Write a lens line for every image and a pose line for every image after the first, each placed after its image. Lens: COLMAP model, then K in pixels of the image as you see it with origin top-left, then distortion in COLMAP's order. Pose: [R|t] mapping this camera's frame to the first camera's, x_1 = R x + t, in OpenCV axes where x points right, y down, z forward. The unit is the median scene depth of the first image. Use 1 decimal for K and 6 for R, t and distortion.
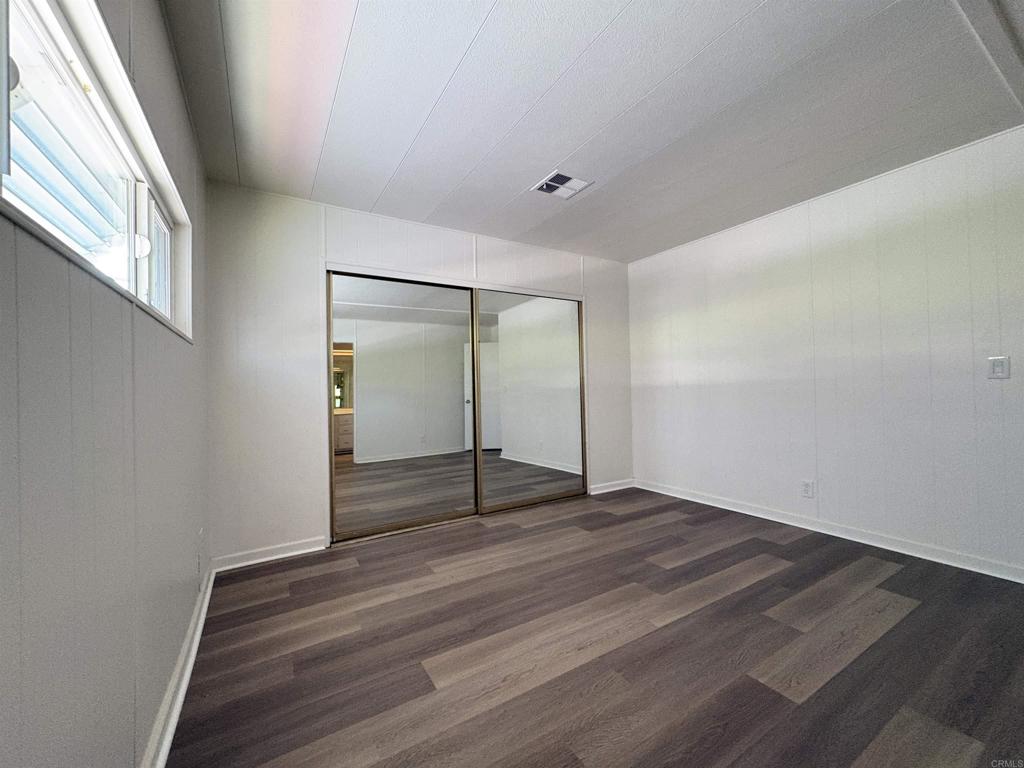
lens RADIAL K [[409.1, 0, 512.0], [0, 409.1, 384.0], [0, 0, 1]] dist [0.001493, 0.000570]
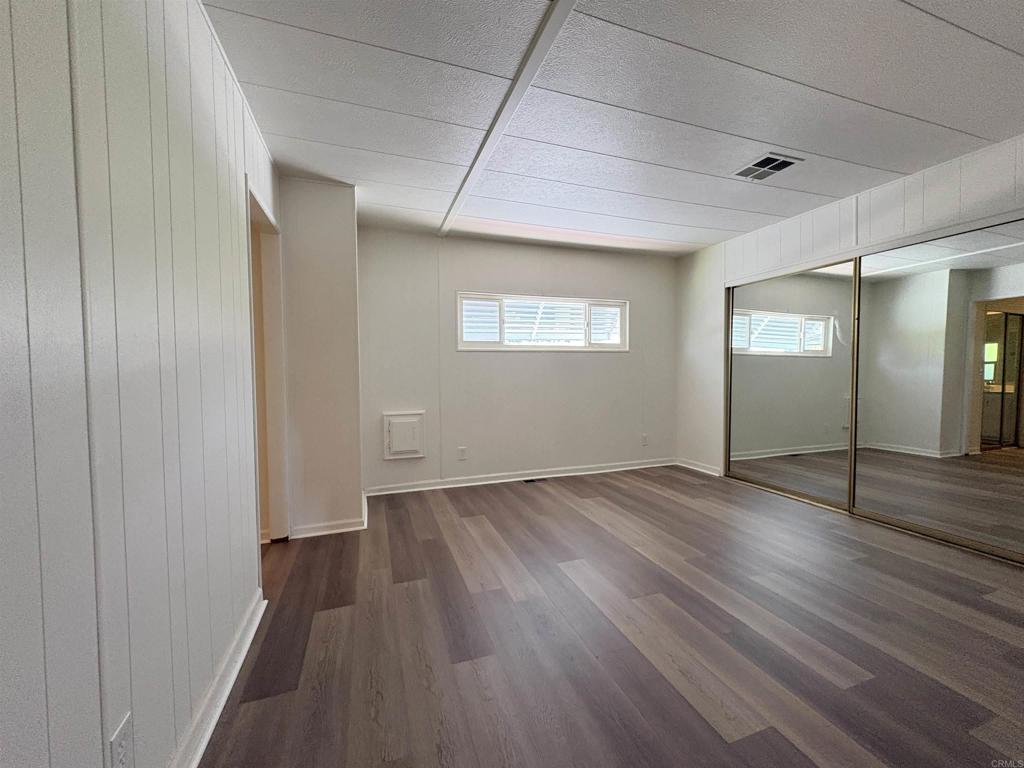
lens RADIAL K [[409.1, 0, 512.0], [0, 409.1, 384.0], [0, 0, 1]] dist [0.001493, 0.000570]
pose [[-0.207293, 0.059534, -0.976466, 1.505986], [0.030410, 0.998056, 0.054394, -0.057824], [0.977806, -0.018419, -0.208700, 0.743117]]
